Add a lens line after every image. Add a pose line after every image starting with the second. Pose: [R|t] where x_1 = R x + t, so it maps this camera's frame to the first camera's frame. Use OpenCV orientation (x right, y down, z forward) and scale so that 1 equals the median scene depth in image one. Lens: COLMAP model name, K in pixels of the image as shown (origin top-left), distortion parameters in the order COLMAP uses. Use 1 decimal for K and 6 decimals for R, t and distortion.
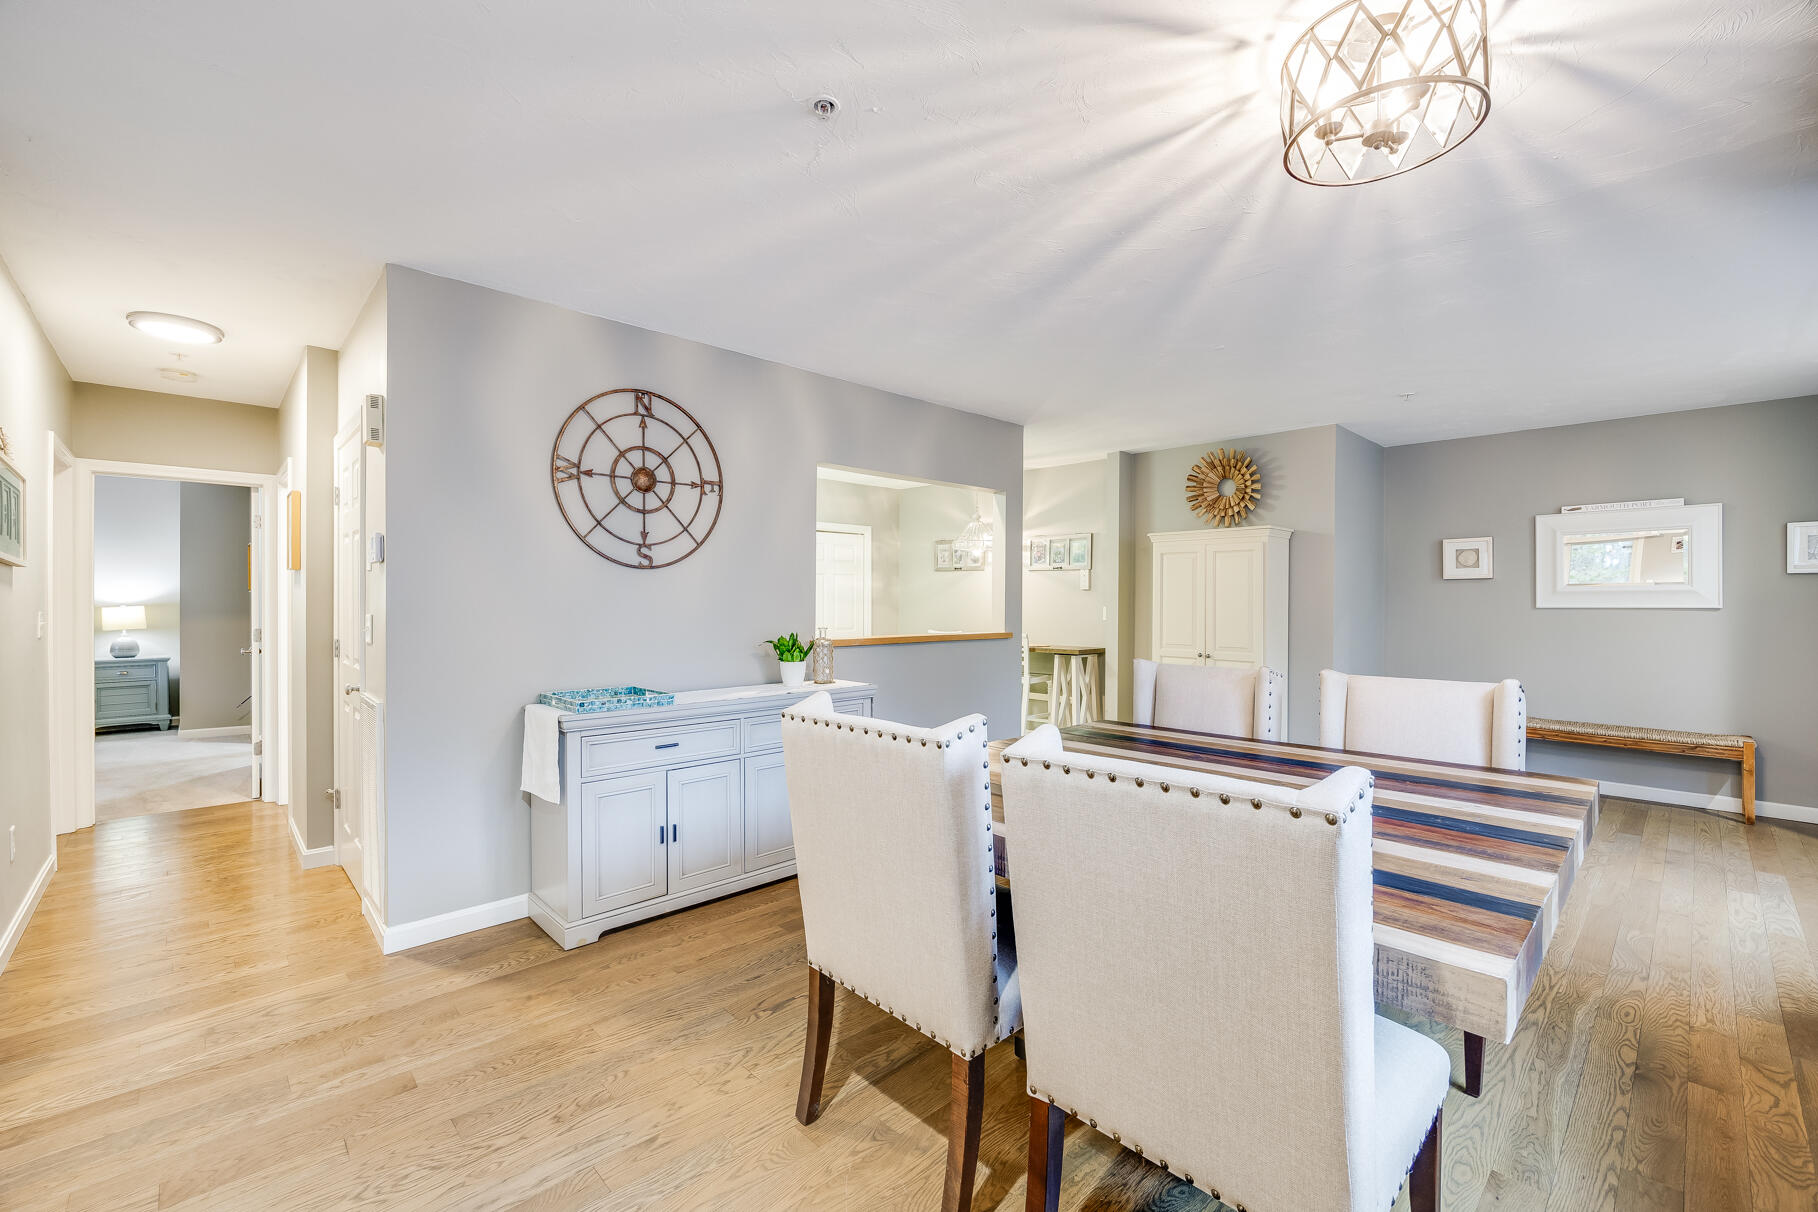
lens RADIAL K [[752.2, 0, 905.1], [0, 752.2, 604.2], [0, 0, 1]] dist [-0.008082, -0.000290]
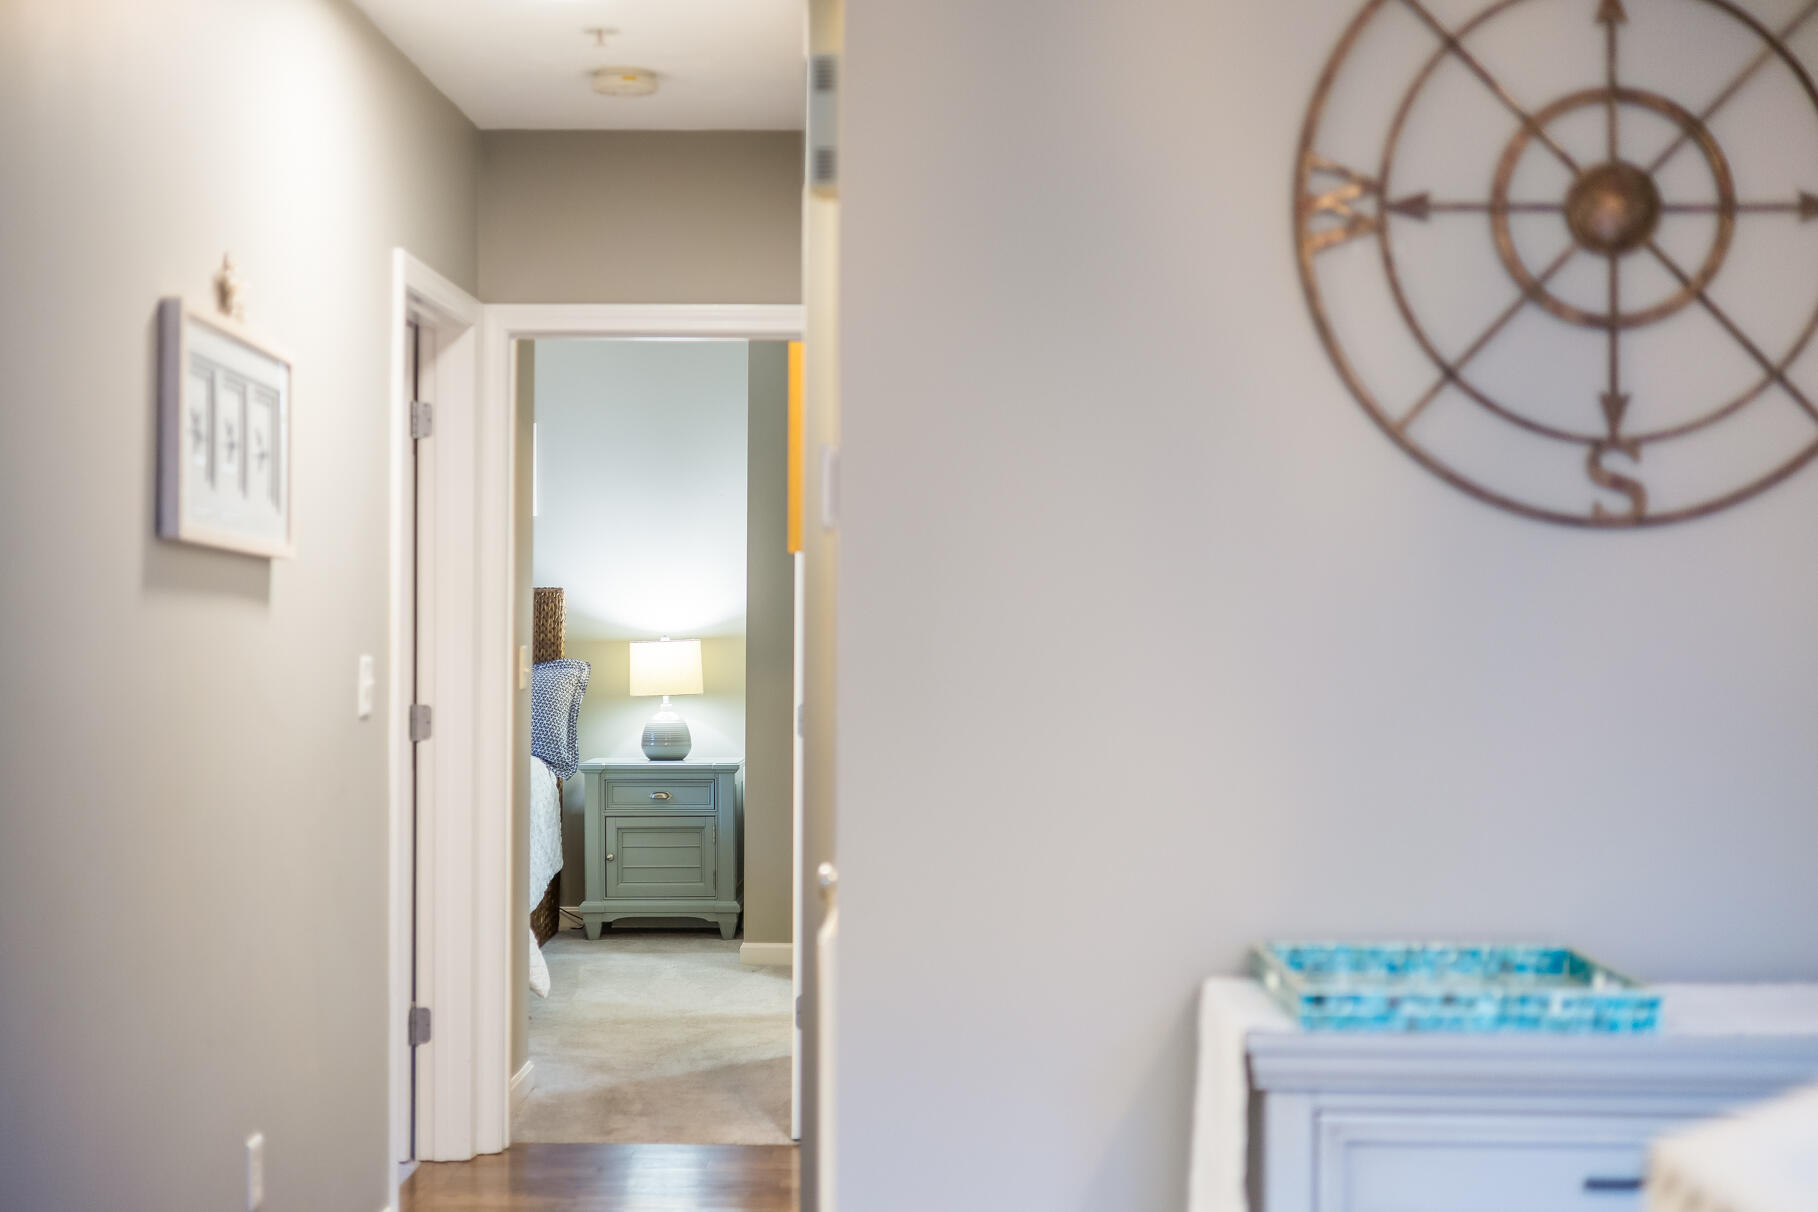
lens RADIAL K [[2485.3, 0, 903.7], [0, 2485.3, 609.0], [0, 0, 1]] dist [0.007063, 0.000000]
pose [[0.725984, -0.002769, -0.687706, 0.090532], [-0.004898, 0.999946, -0.009196, -0.006780], [0.687695, 0.010045, 0.725931, 0.141784]]
